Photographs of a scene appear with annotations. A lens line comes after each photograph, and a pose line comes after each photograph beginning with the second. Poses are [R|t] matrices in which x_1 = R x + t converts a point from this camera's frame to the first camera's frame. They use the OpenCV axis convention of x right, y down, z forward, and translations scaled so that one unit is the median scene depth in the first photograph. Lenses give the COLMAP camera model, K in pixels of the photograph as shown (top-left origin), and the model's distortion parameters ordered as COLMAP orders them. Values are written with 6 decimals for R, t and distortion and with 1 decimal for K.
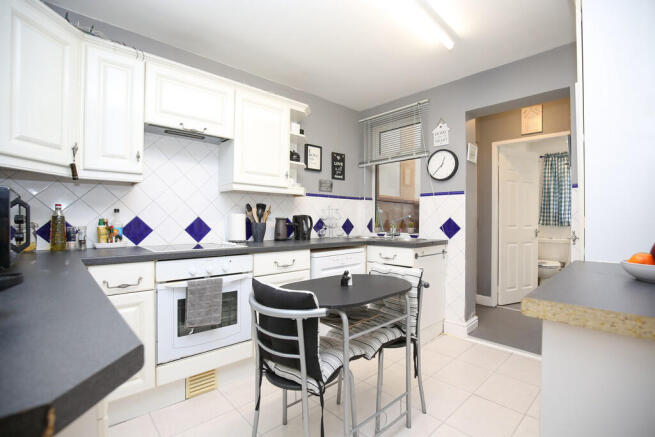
lens RADIAL K [[300.8, 0, 327.4], [0, 300.8, 218.7], [0, 0, 1]] dist [-0.000592, -0.000026]
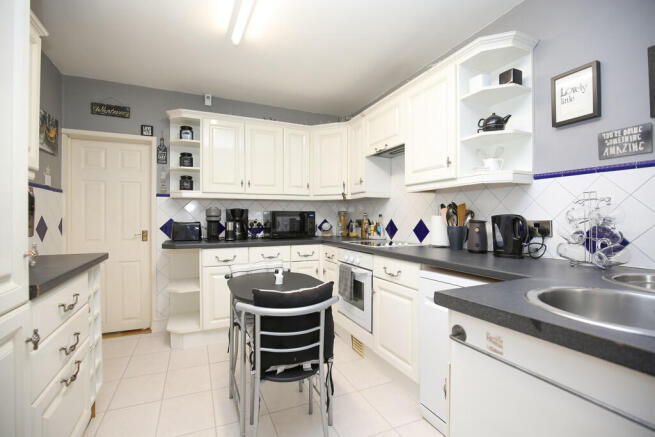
lens RADIAL K [[300.8, 0, 327.1], [0, 300.8, 218.2], [0, 0, 1]] dist [-0.000592, -0.000026]
pose [[-0.301664, -0.013444, -0.953319, 0.740881], [-0.005034, 0.999909, -0.012508, 0.005207], [0.953401, 0.001026, -0.301705, 1.054744]]
